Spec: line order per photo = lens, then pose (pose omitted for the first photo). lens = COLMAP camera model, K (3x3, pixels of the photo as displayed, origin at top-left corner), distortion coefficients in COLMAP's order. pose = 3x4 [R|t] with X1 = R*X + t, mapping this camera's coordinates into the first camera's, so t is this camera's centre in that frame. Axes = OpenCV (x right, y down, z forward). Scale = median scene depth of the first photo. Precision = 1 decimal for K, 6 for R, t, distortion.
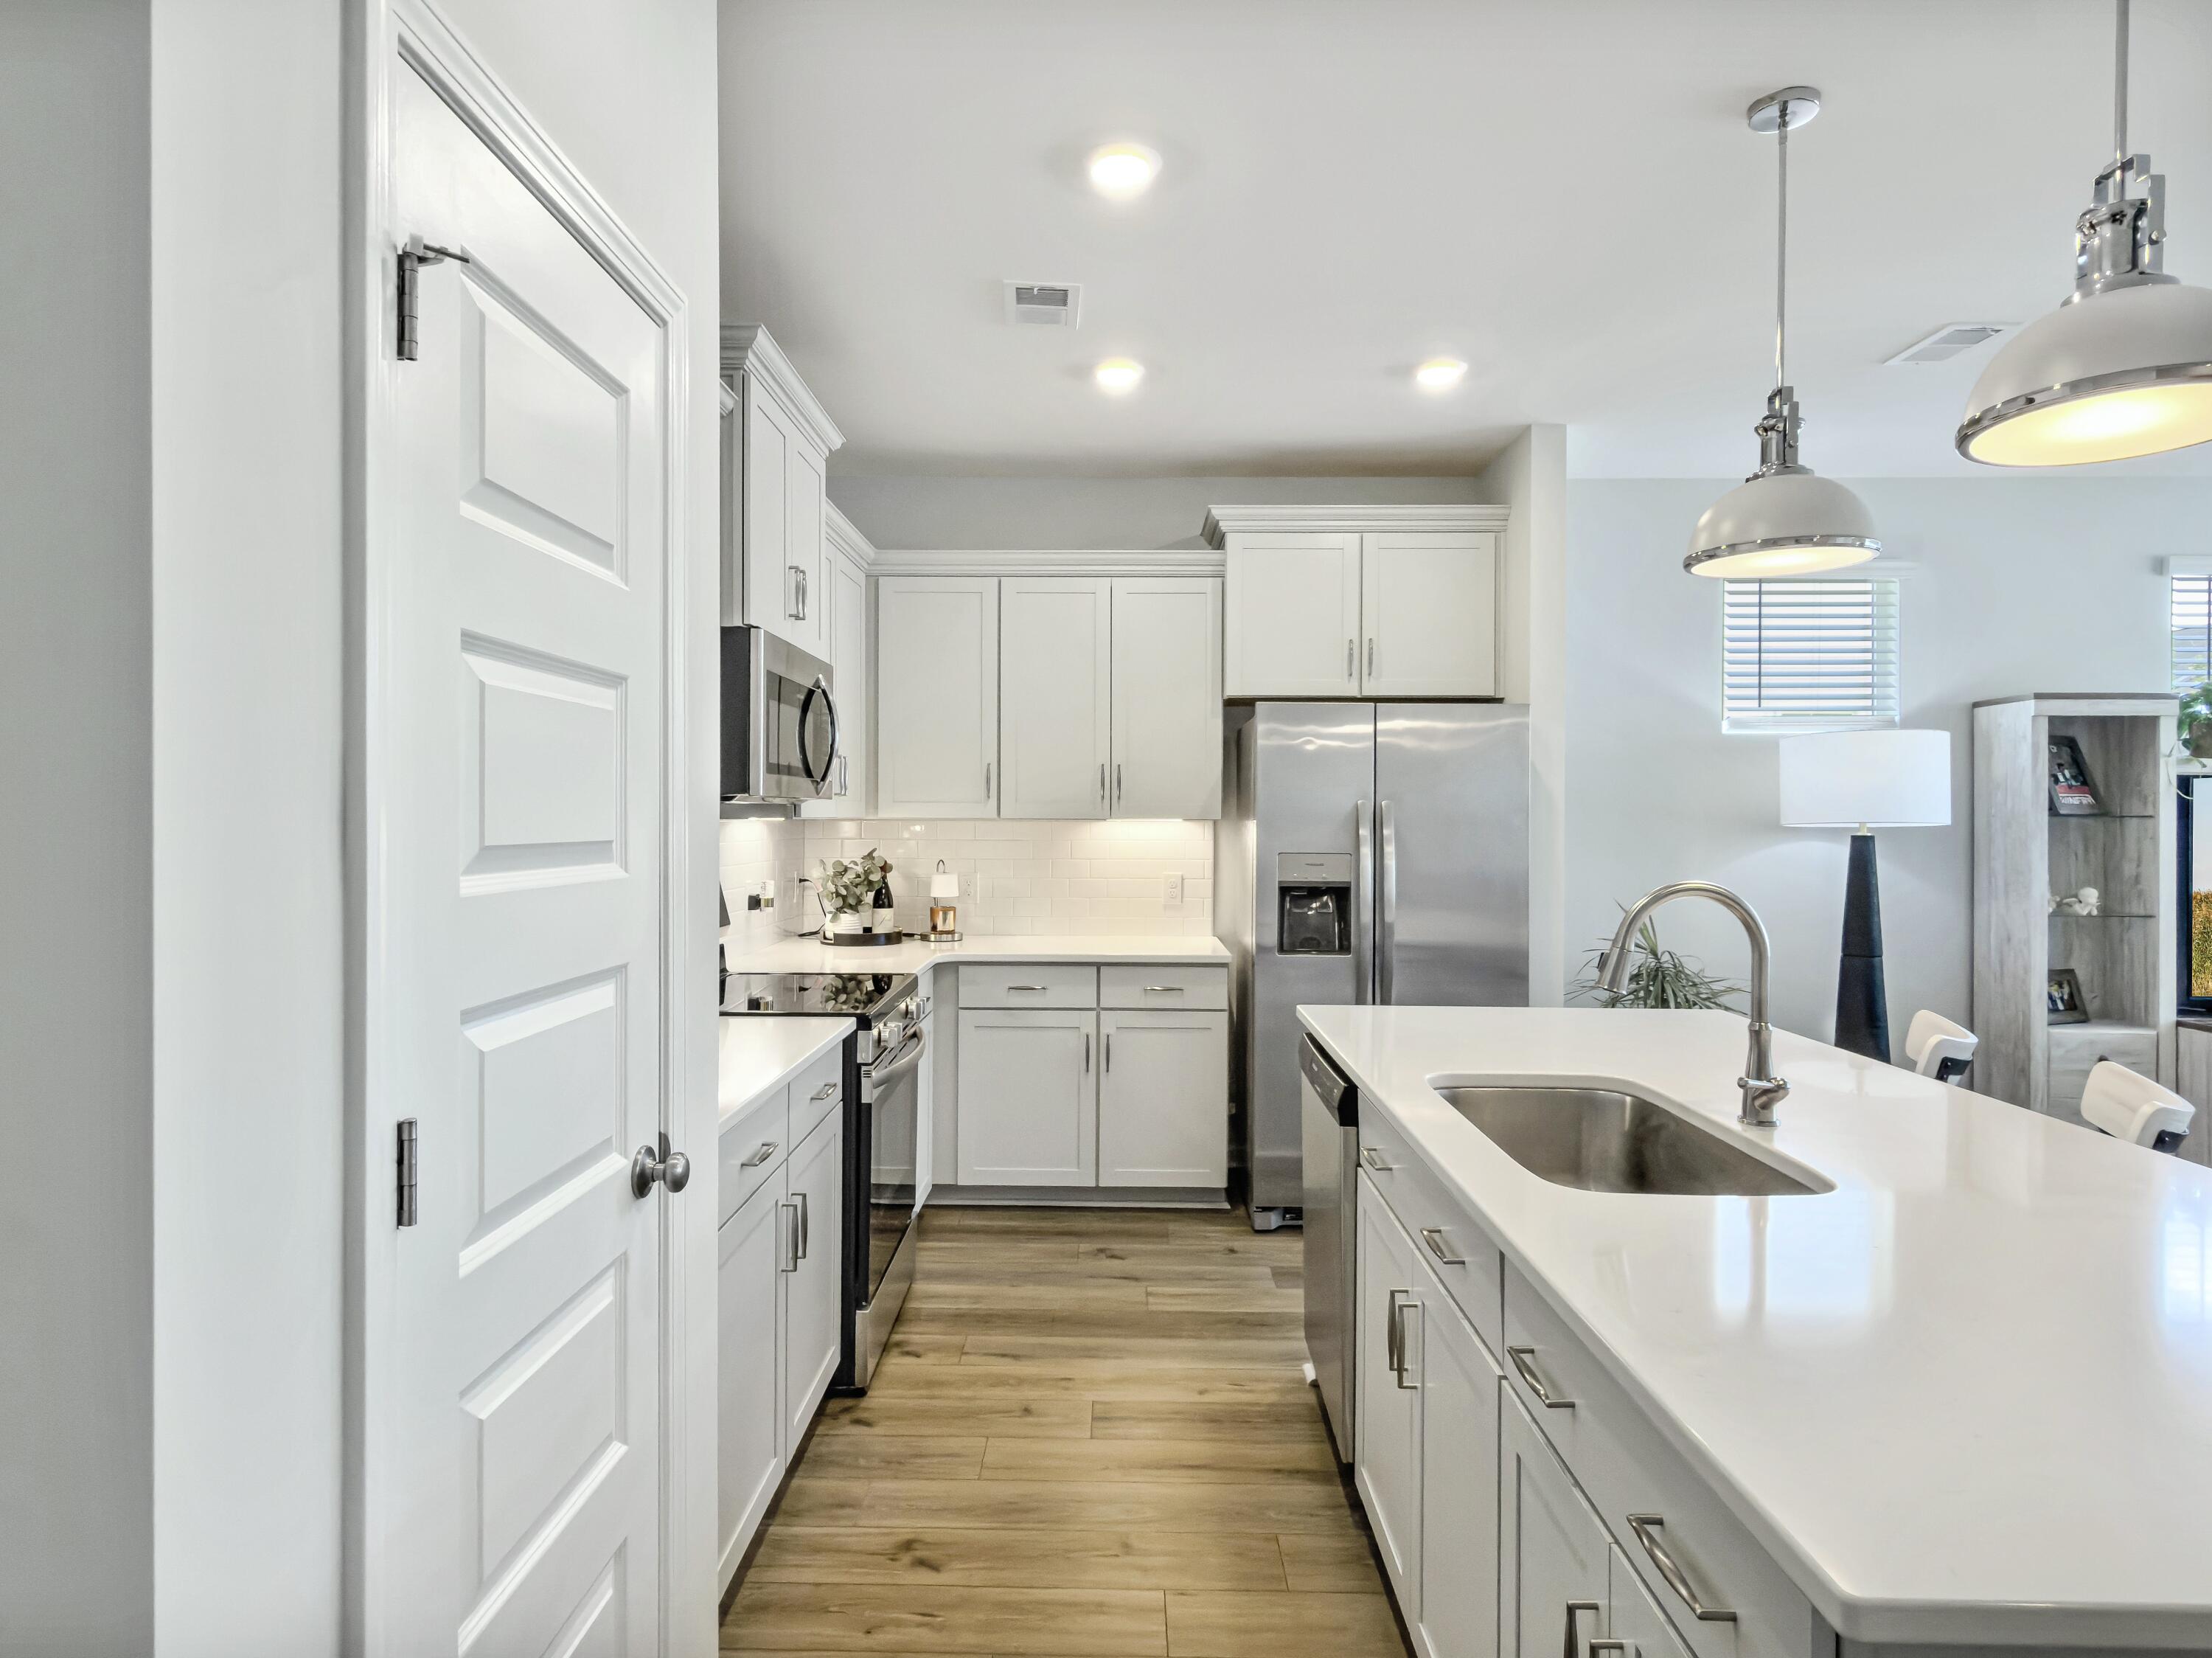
lens RADIAL K [[1251.1, 0, 1114.2], [0, 1251.1, 823.6], [0, 0, 1]] dist [0.016878, -0.000088]
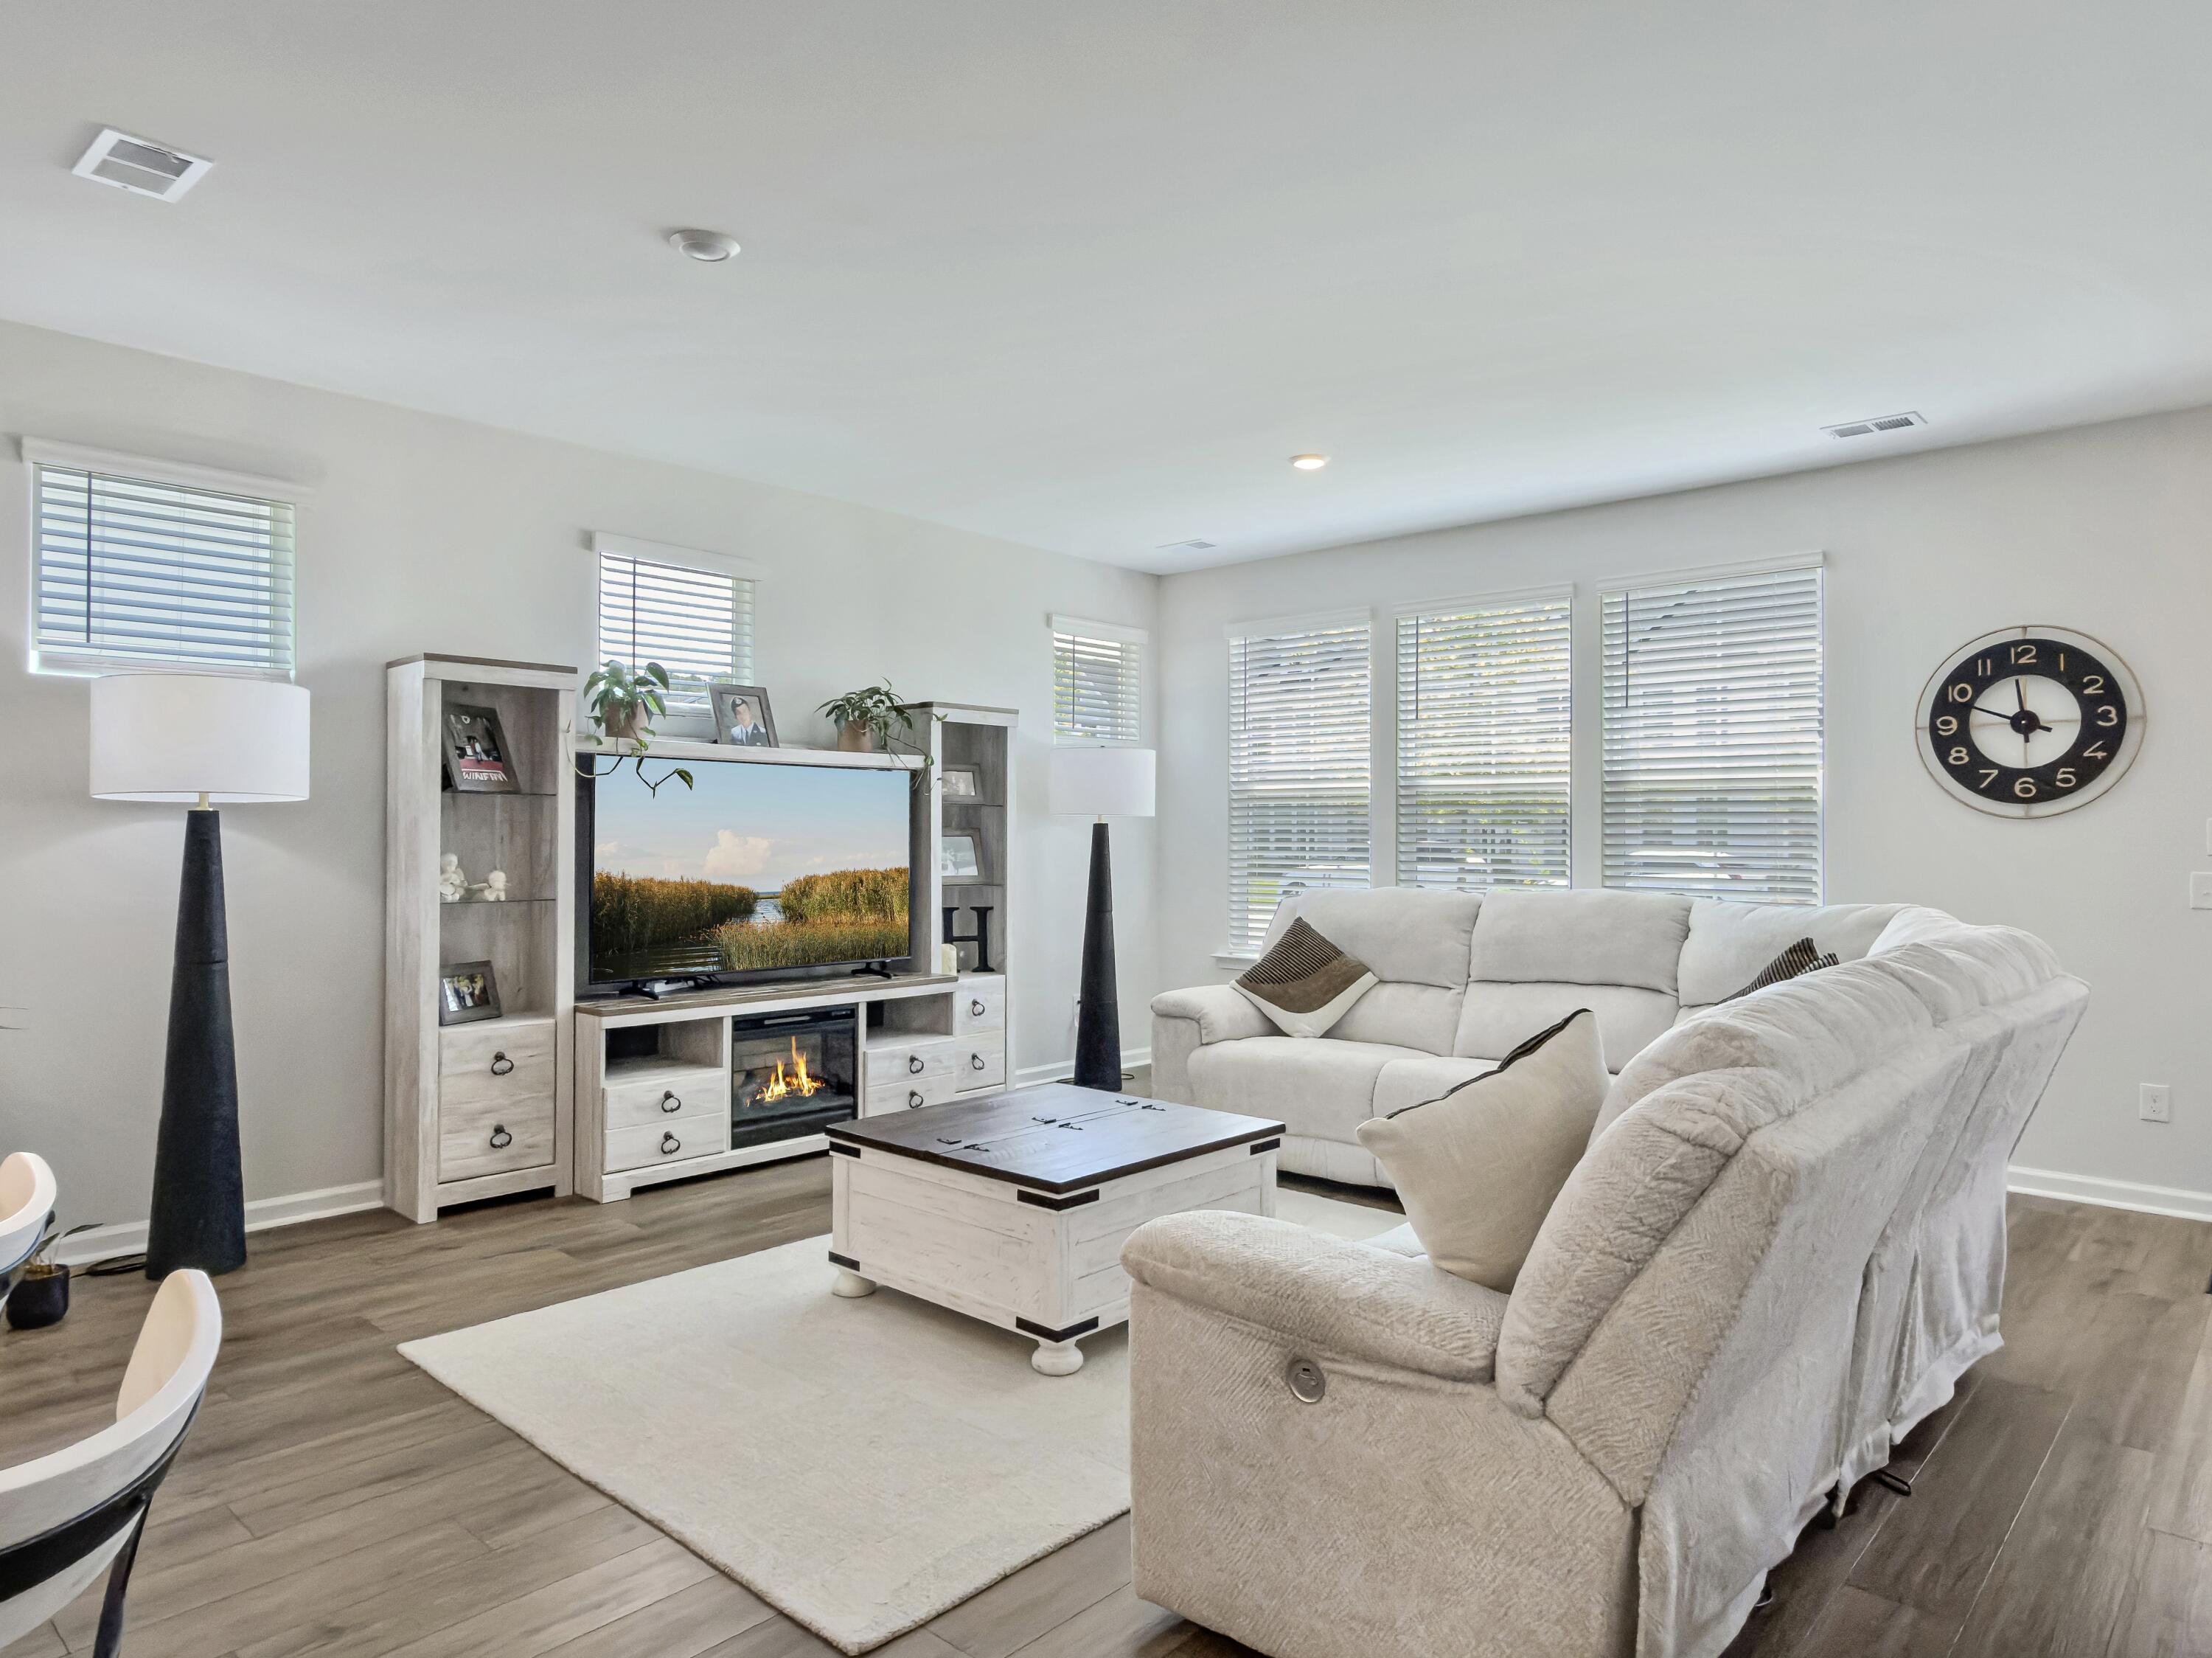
lens RADIAL K [[1370.5, 0, 1105.0], [0, 1370.5, 823.9], [0, 0, 1]] dist [0.003582, -0.004463]
pose [[0.676350, 0.006288, 0.736554, 0.341334], [0.000912, 0.999956, -0.009375, 0.026509], [-0.736580, 0.007013, 0.676314, -0.005924]]
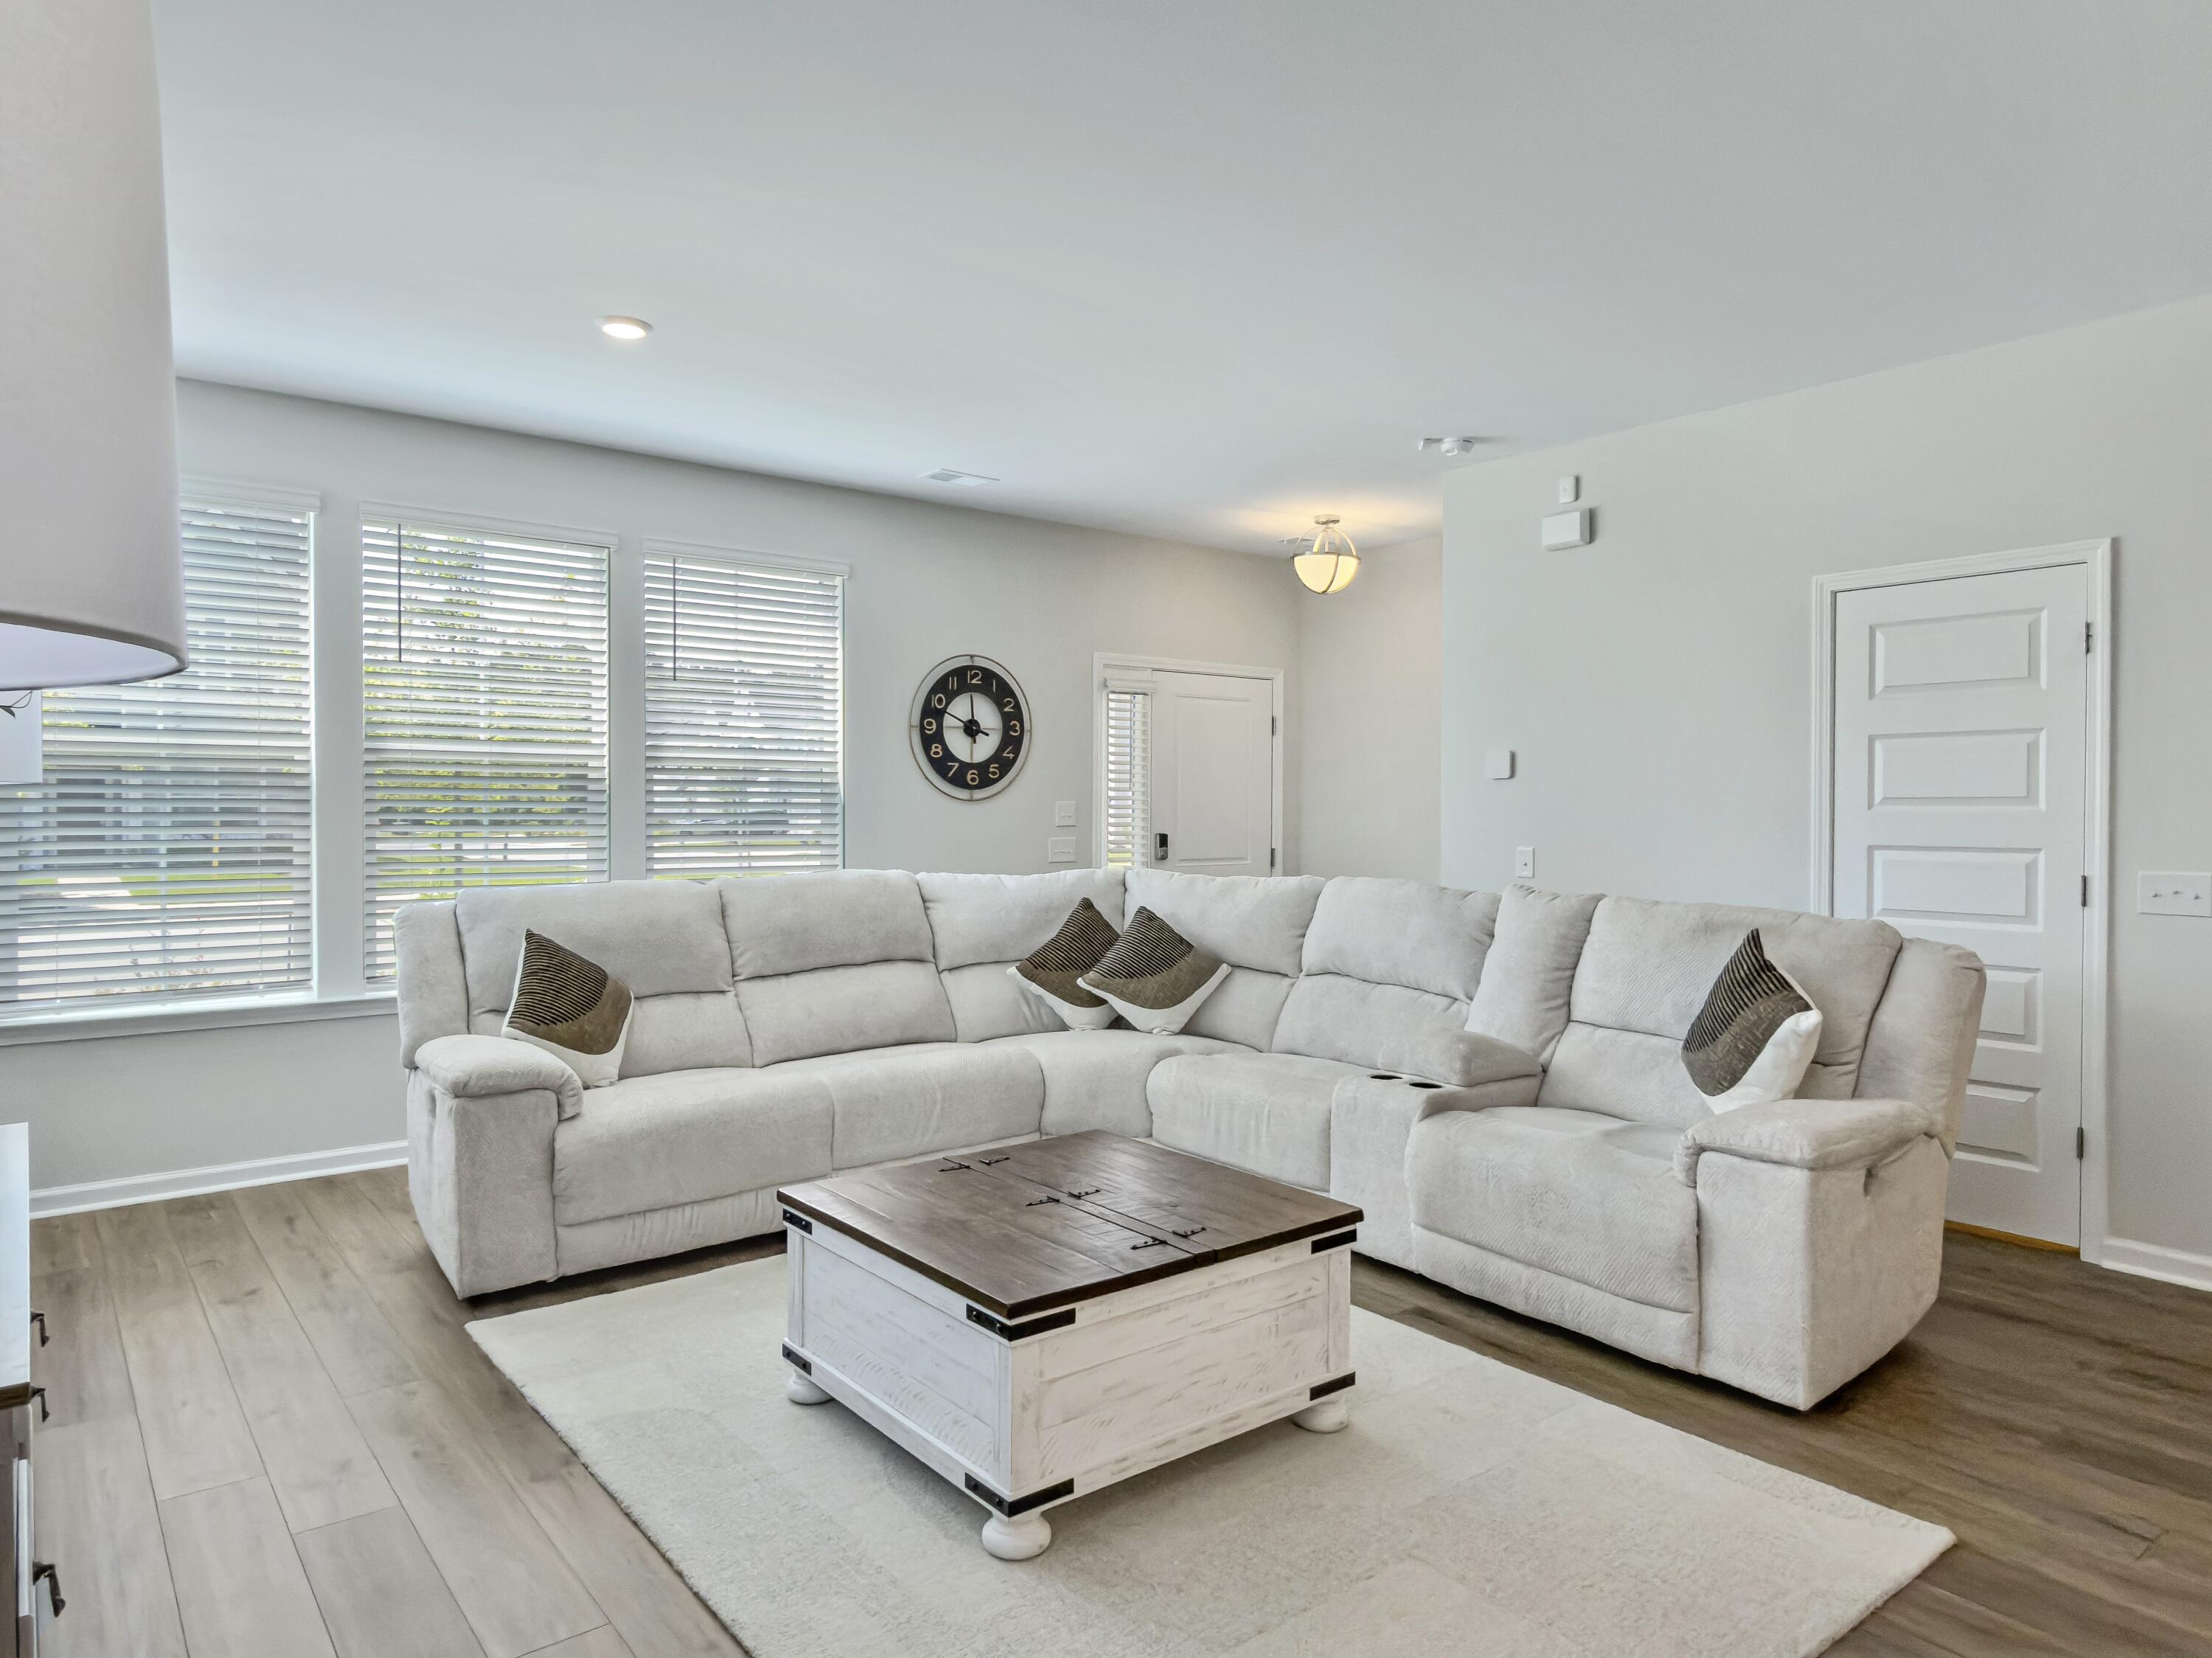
lens RADIAL K [[1370.5, 0, 1115.1], [0, 1370.5, 830.4], [0, 0, 1]] dist [0.003582, -0.004463]
pose [[-0.627566, -0.016953, 0.778379, 0.419056], [-0.001090, 0.999781, 0.020896, 0.013716], [-0.778563, 0.012265, -0.627447, 0.963933]]
